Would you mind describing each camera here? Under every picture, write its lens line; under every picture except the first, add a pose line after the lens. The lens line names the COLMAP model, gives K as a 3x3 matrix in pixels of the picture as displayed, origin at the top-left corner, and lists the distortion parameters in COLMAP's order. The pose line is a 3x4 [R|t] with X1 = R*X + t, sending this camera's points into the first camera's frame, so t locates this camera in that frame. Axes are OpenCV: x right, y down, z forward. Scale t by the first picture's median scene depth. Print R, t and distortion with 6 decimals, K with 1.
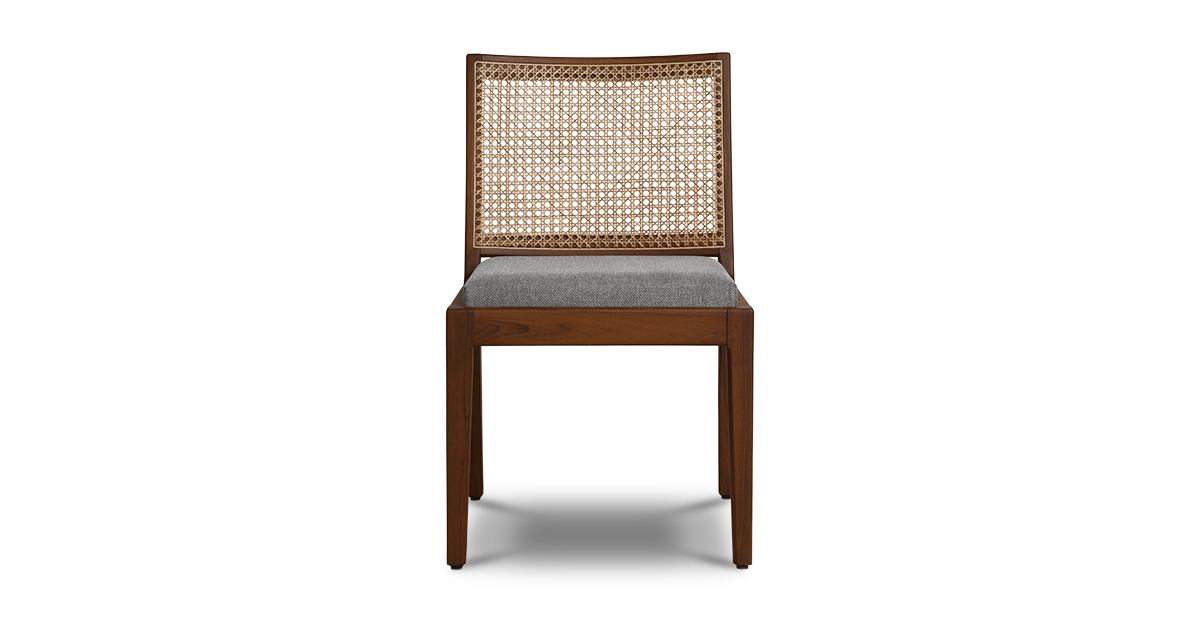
lens RADIAL K [[1676.2, 0, 600.0], [0, 1676.2, 311.0], [0, 0, 1]] dist [-0.009842, 0.000014]
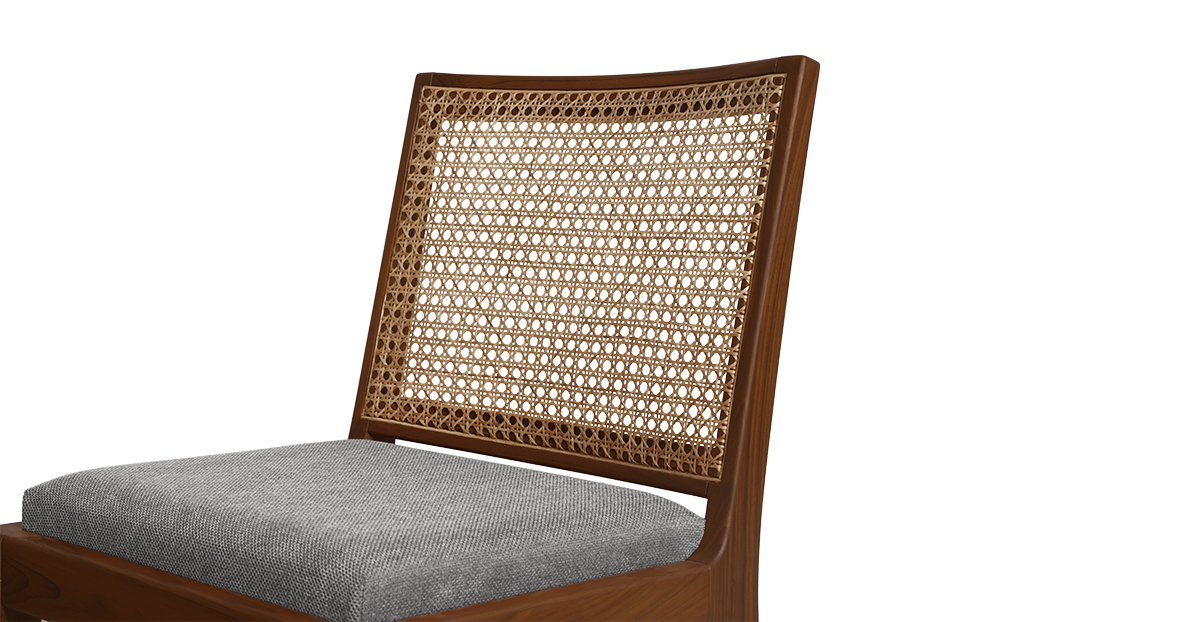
lens RADIAL K [[1757.5, 0, 483.5], [0, 1757.5, 327.6], [0, 0, 1]] dist [0.244273, 0.000261]
pose [[0.689910, 0.081168, -0.719330, 0.368963], [-0.112647, 0.993627, 0.004078, -0.073889], [0.715077, 0.078217, 0.694656, 0.612567]]
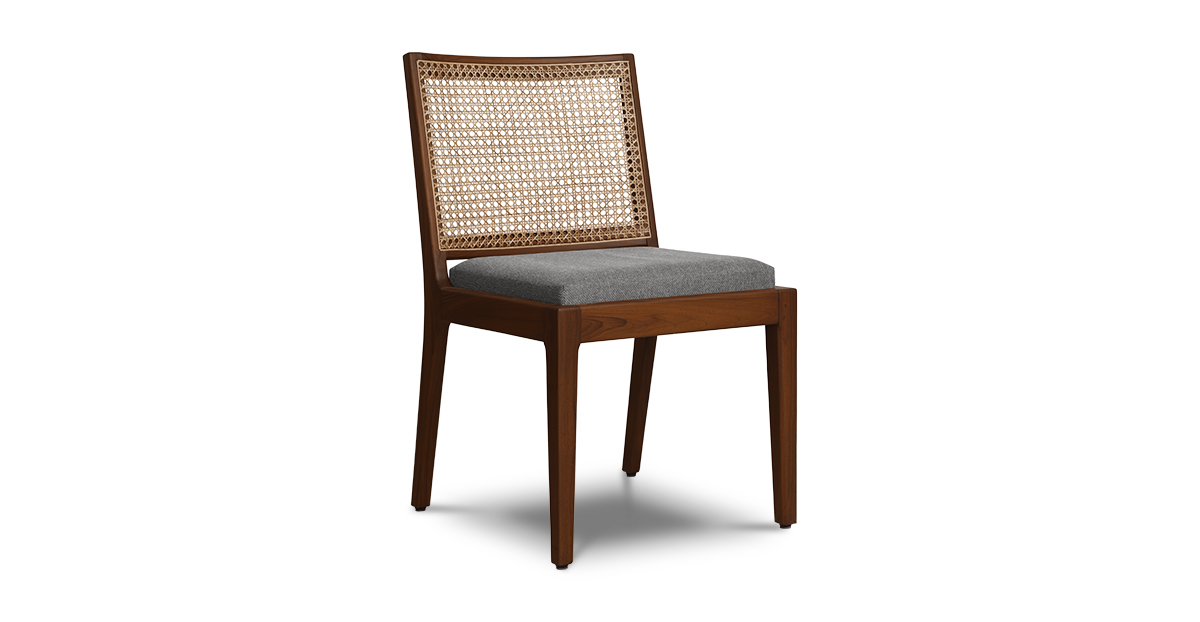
lens RADIAL K [[1676.2, 0, 600.0], [0, 1676.2, 311.0], [0, 0, 1]] dist [-0.009842, 0.000014]
pose [[0.845970, -0.072585, 0.528267, -0.511003], [0.072934, 0.997132, 0.020212, -0.015414], [-0.528219, 0.021430, 0.848838, 0.118954]]
